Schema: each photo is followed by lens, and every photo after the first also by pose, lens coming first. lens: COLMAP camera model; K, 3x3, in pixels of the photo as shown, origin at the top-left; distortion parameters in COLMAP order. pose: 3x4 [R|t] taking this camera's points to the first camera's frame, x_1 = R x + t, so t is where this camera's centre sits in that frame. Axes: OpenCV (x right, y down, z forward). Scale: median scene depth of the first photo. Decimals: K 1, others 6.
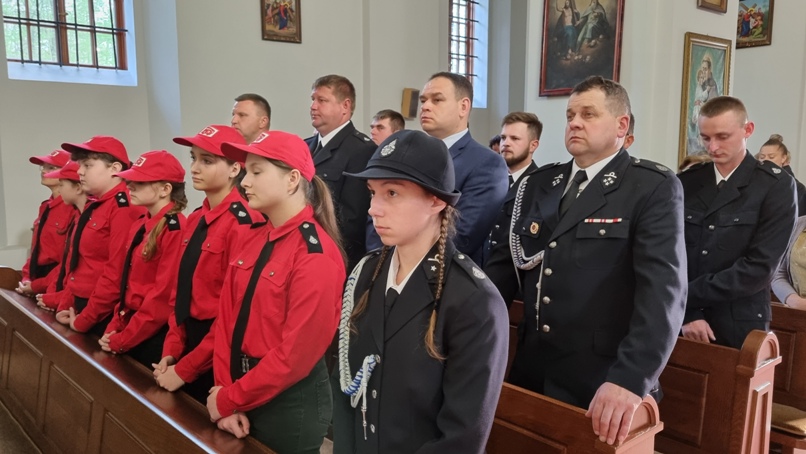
lens RADIAL K [[598.6, 0, 403.5], [0, 598.6, 210.9], [0, 0, 1]] dist [-0.003941, -0.005373]
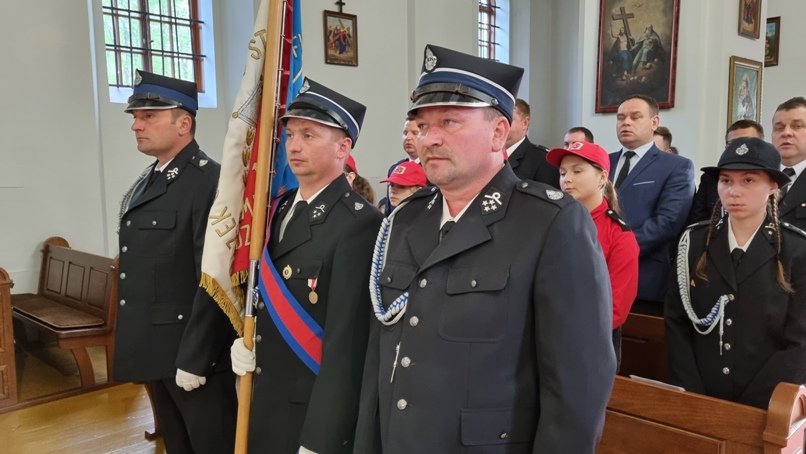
lens RADIAL K [[587.6, 0, 403.0], [0, 587.6, 227.0], [0, 0, 1]] dist [-0.003507, -0.006319]
pose [[0.997874, -0.023844, 0.060656, -0.225092], [0.023845, 0.999715, 0.000696, 0.014820], [-0.060655, 0.000752, 0.998159, -0.087459]]
